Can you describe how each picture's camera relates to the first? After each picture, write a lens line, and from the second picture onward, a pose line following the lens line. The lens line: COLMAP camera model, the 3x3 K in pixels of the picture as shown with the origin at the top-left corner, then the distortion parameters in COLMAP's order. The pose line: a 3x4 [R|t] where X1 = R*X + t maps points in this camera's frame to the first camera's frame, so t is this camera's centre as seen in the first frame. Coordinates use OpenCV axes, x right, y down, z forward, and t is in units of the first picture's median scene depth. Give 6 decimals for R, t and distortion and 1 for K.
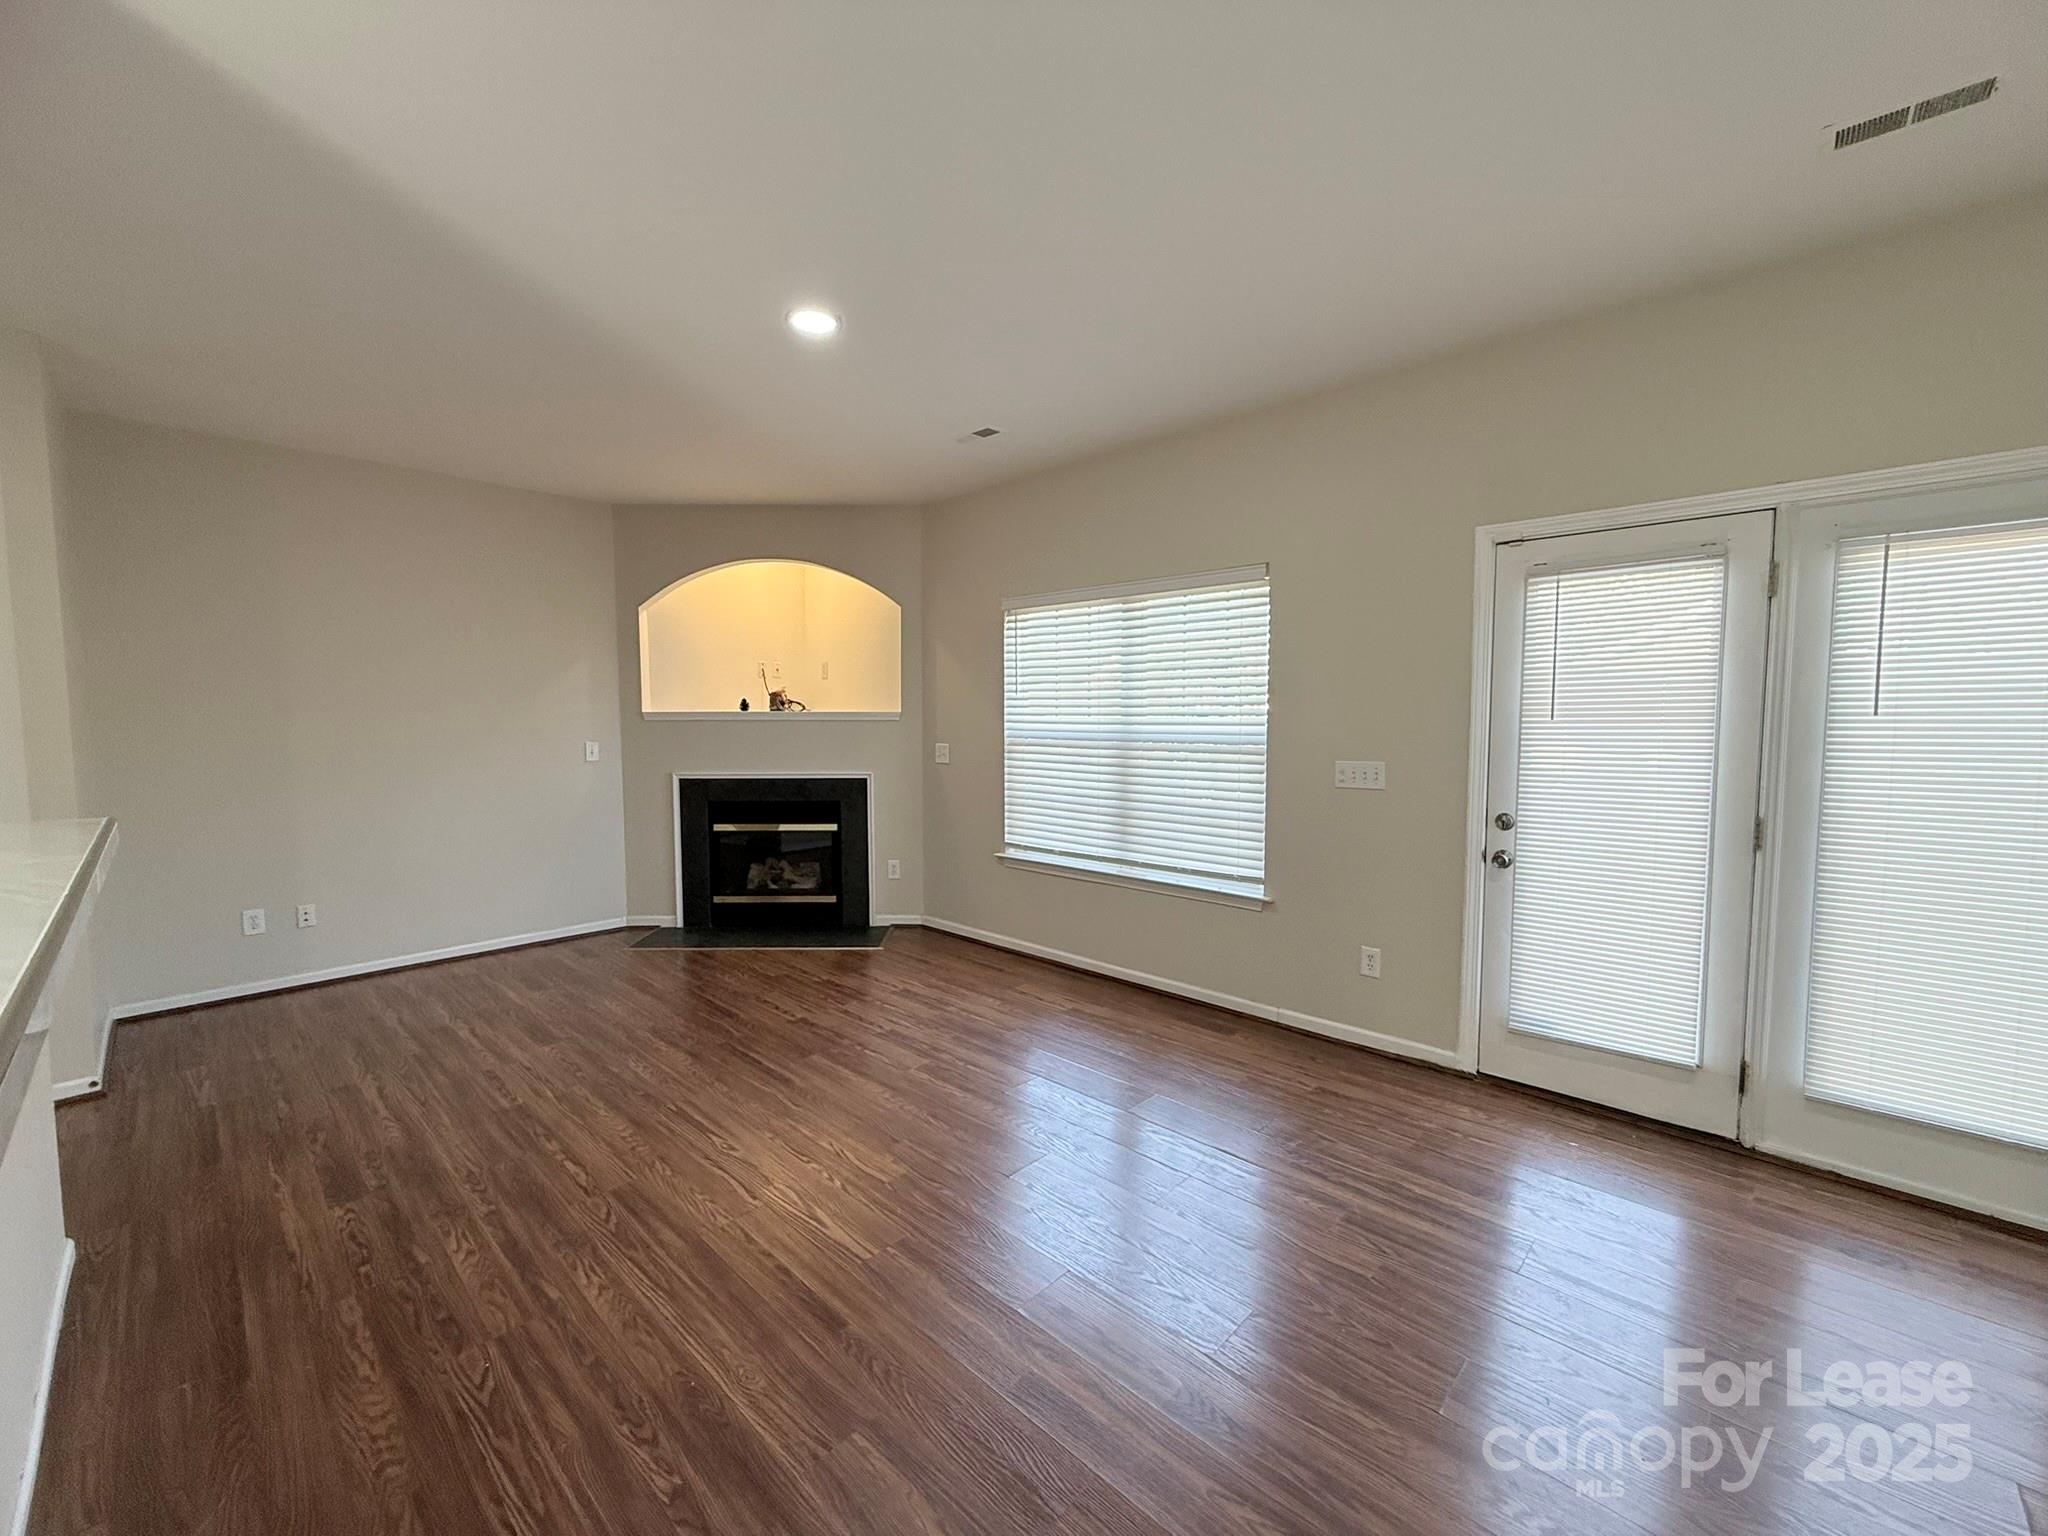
lens RADIAL K [[812.1, 0, 1016.7], [0, 812.1, 772.5], [0, 0, 1]] dist [0.000160, -0.000130]
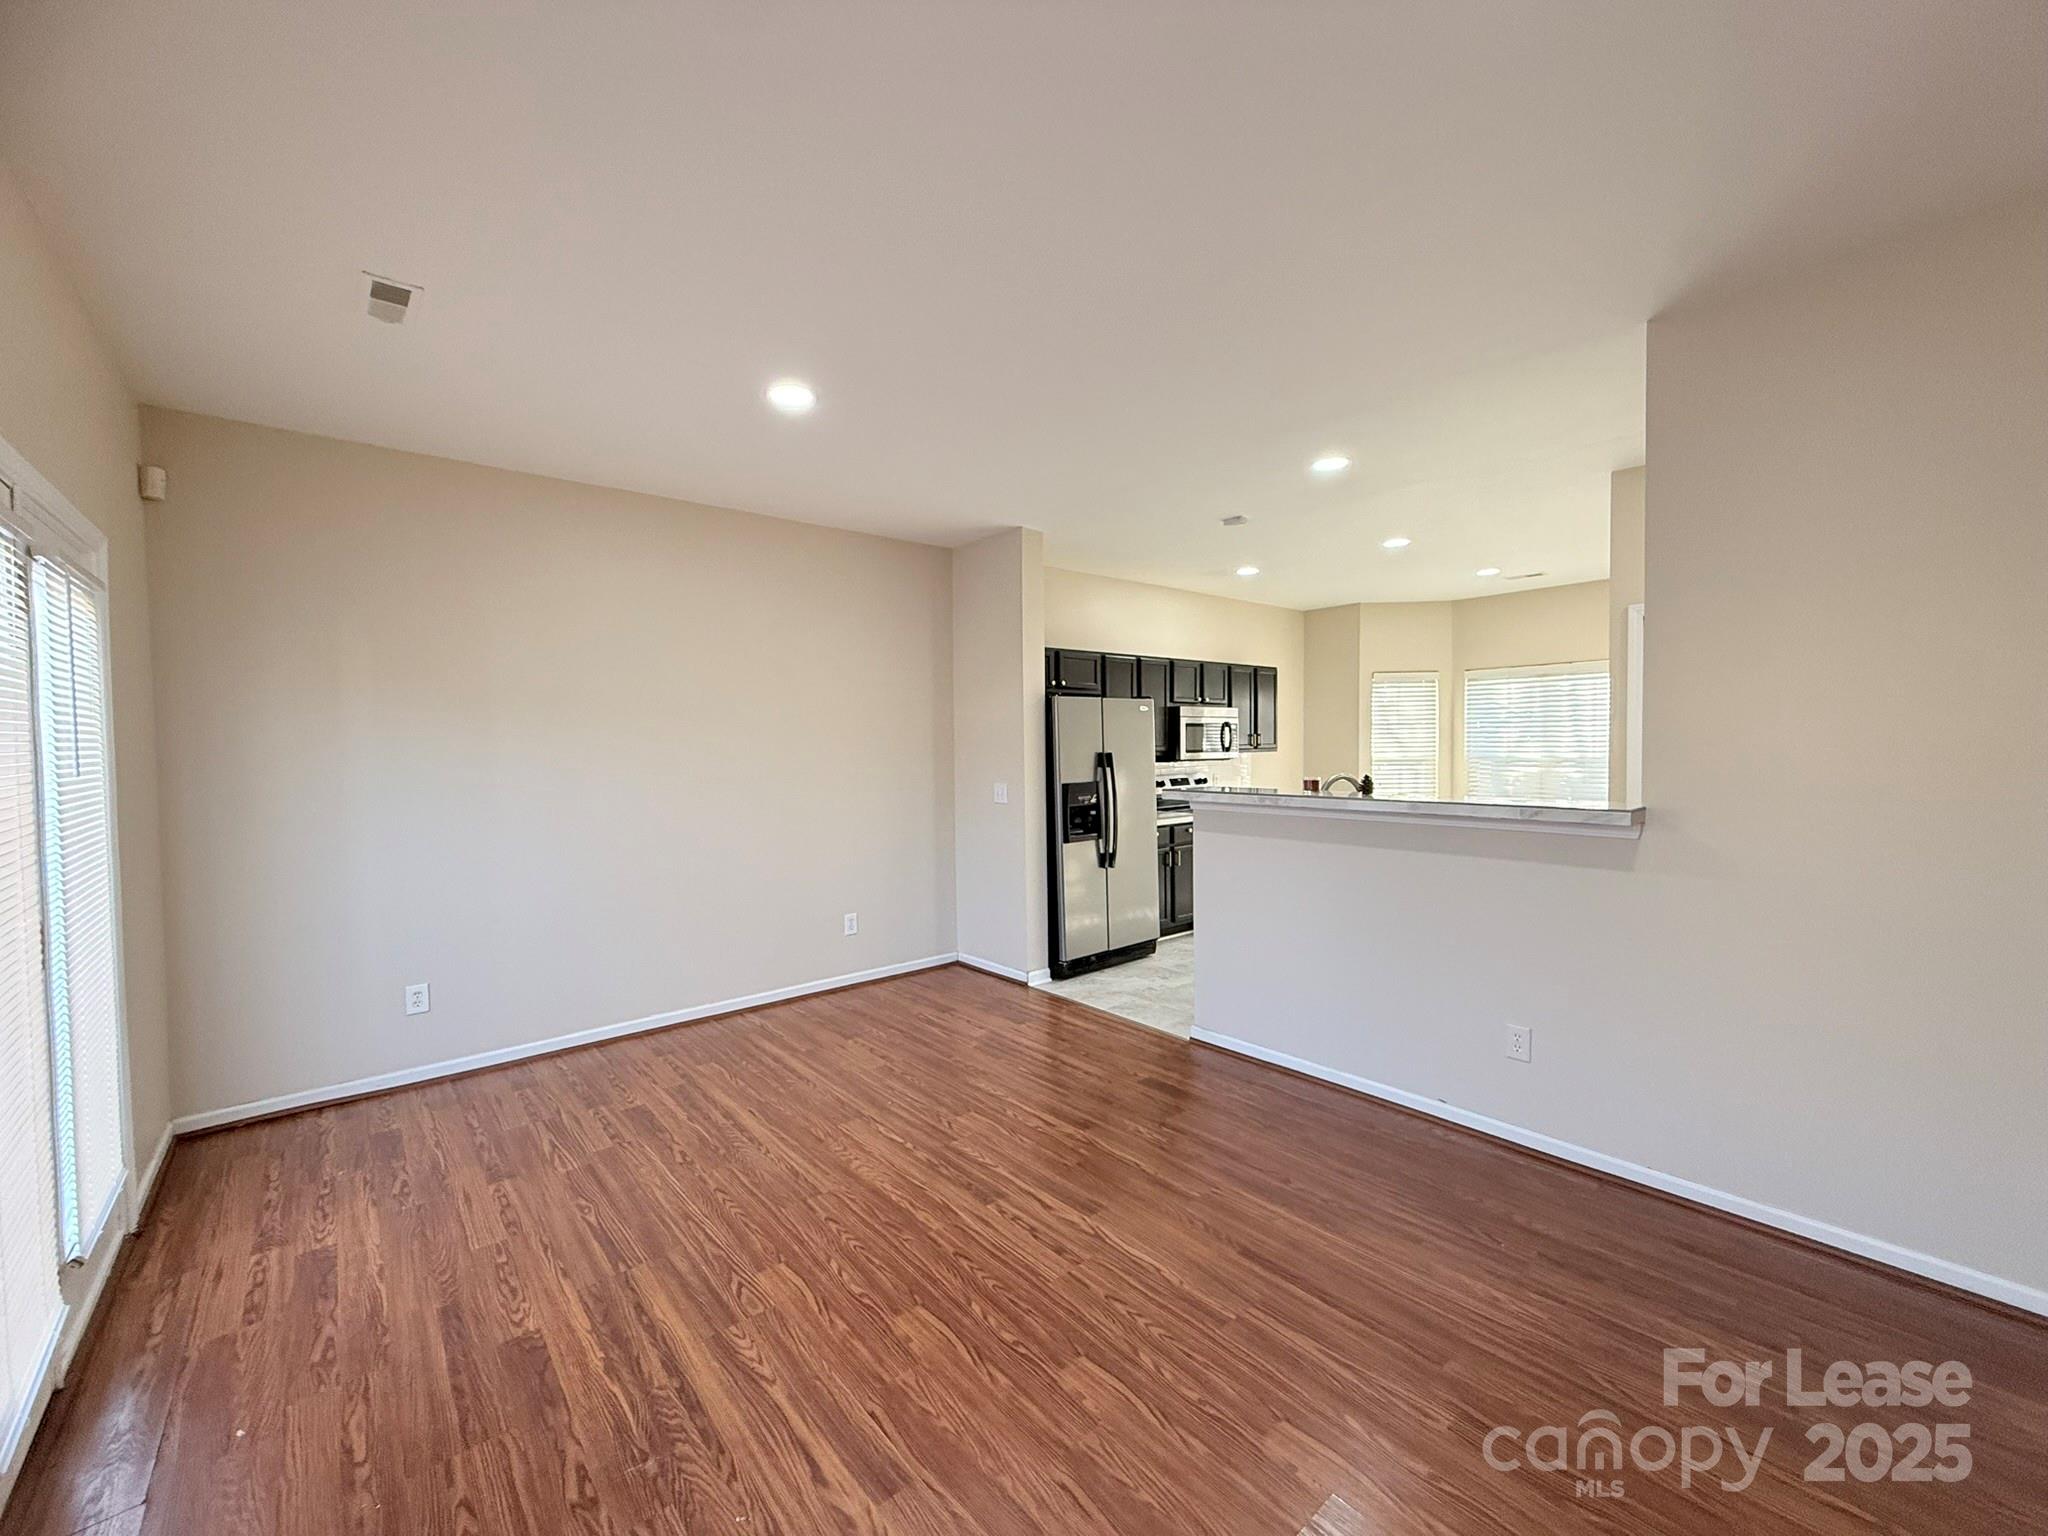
lens RADIAL K [[812.3, 0, 1018.3], [0, 812.3, 767.8], [0, 0, 1]] dist [0.001621, -0.000311]
pose [[-0.994609, 0.009311, 0.103277, -0.005872], [0.019744, 0.994745, 0.100464, -0.095157], [-0.101798, 0.101962, -0.989566, 1.144562]]
